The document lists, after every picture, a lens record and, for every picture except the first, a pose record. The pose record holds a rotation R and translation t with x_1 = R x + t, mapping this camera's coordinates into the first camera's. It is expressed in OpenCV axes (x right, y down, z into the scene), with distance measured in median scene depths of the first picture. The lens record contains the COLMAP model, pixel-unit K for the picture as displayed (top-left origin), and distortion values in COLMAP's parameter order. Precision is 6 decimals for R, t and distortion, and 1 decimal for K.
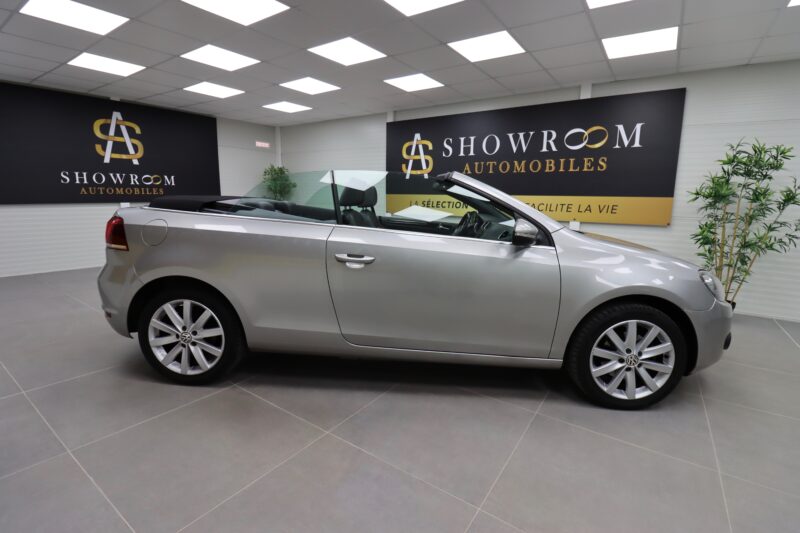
lens RADIAL K [[368.8, 0, 393.6], [0, 368.8, 258.3], [0, 0, 1]] dist [-0.002562, -0.009917]
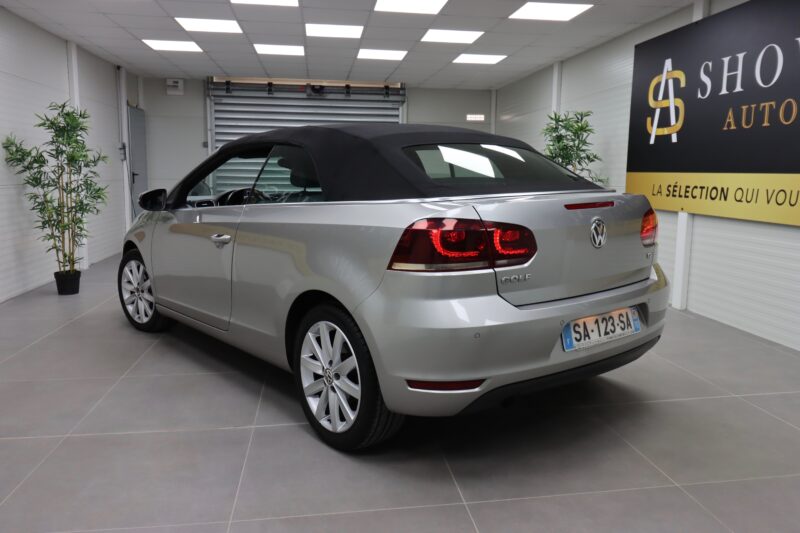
lens RADIAL K [[604.4, 0, 399.8], [0, 604.4, 253.3], [0, 0, 1]] dist [0.005290, 0.004686]
pose [[0.675332, 0.093019, -0.731625, 0.534730], [-0.121837, 0.992455, 0.013719, -0.026271], [0.727381, 0.079875, 0.681570, 0.156568]]
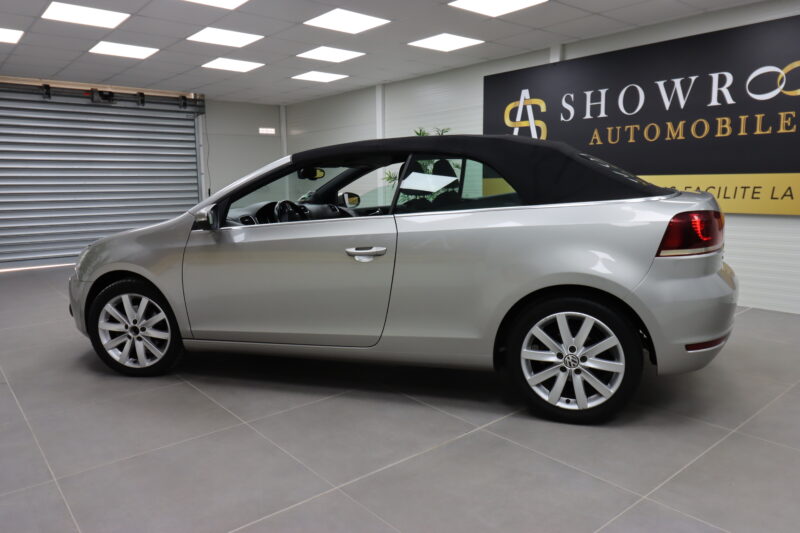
lens RADIAL K [[557.6, 0, 388.0], [0, 557.6, 257.6], [0, 0, 1]] dist [0.008260, -0.009663]
pose [[0.959653, 0.010457, -0.280994, 0.130761], [-0.018414, 0.999500, -0.025690, 0.008933], [0.280585, 0.029828, 0.959366, -0.075819]]
